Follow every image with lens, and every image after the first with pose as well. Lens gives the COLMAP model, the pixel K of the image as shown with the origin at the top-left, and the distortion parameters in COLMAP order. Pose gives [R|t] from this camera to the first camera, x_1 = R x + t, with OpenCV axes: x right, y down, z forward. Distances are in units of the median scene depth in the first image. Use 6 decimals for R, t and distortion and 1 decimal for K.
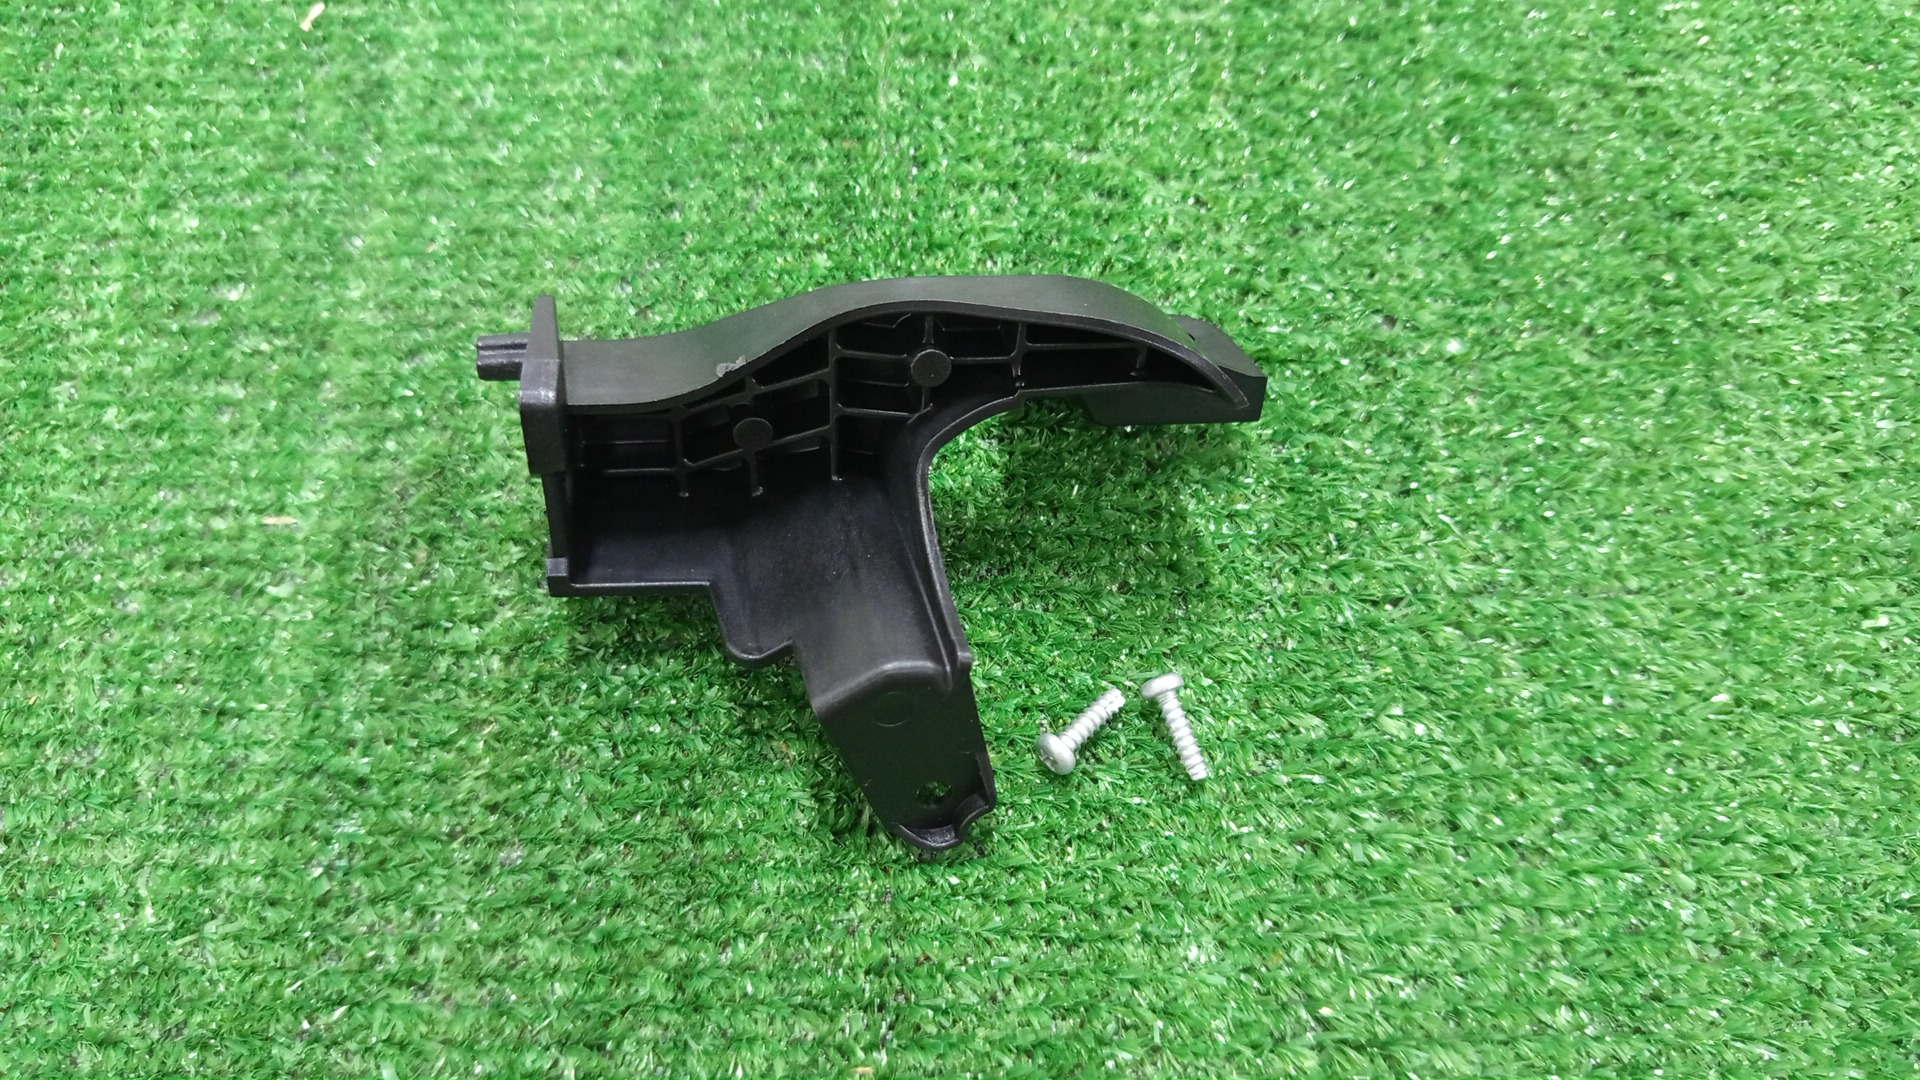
lens RADIAL K [[1341.8, 0, 962.0], [0, 1341.8, 548.7], [0, 0, 1]] dist [-0.006268, -0.060267]
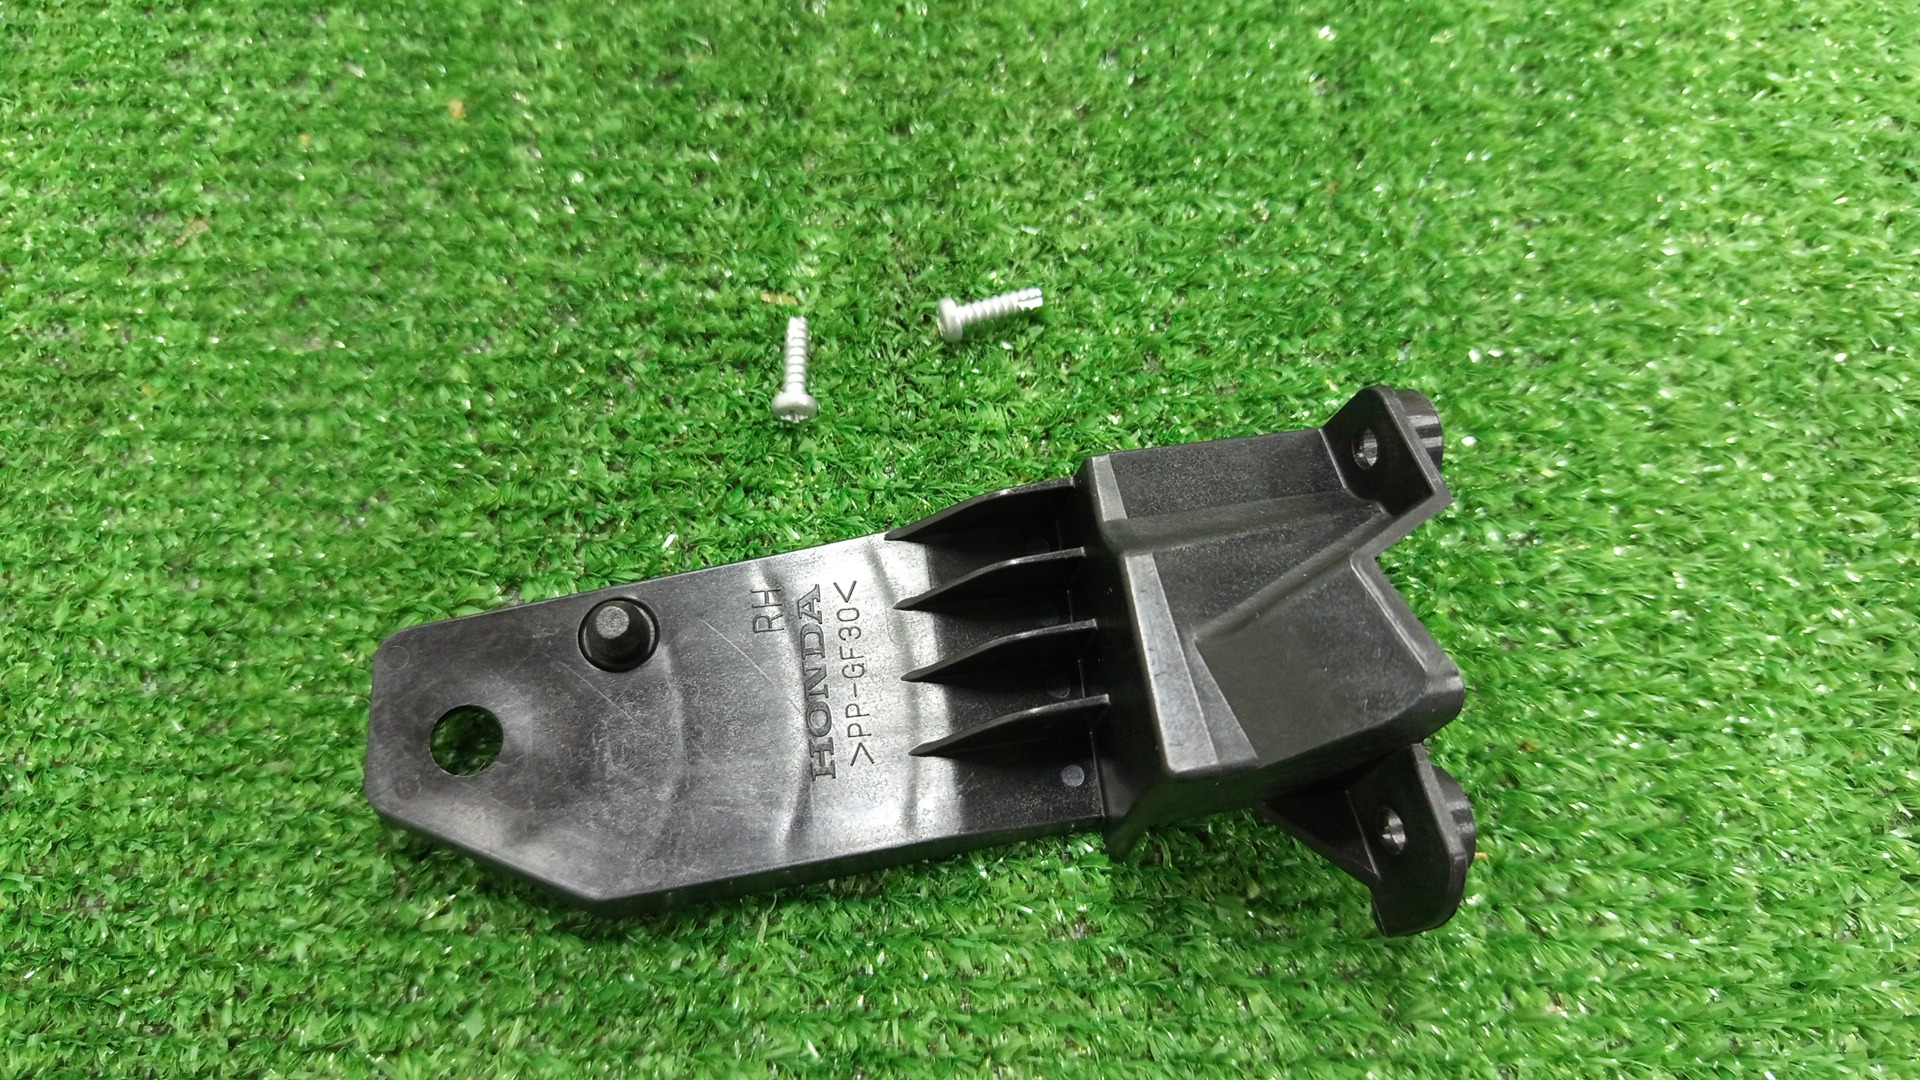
lens RADIAL K [[1341.8, 0, 962.0], [0, 1341.8, 548.7], [0, 0, 1]] dist [-0.006268, -0.060267]
pose [[0.999844, 0.017342, 0.003441, -0.378617], [-0.017526, 0.997813, 0.063730, 0.094915], [-0.002328, -0.063780, 0.997961, 0.042947]]
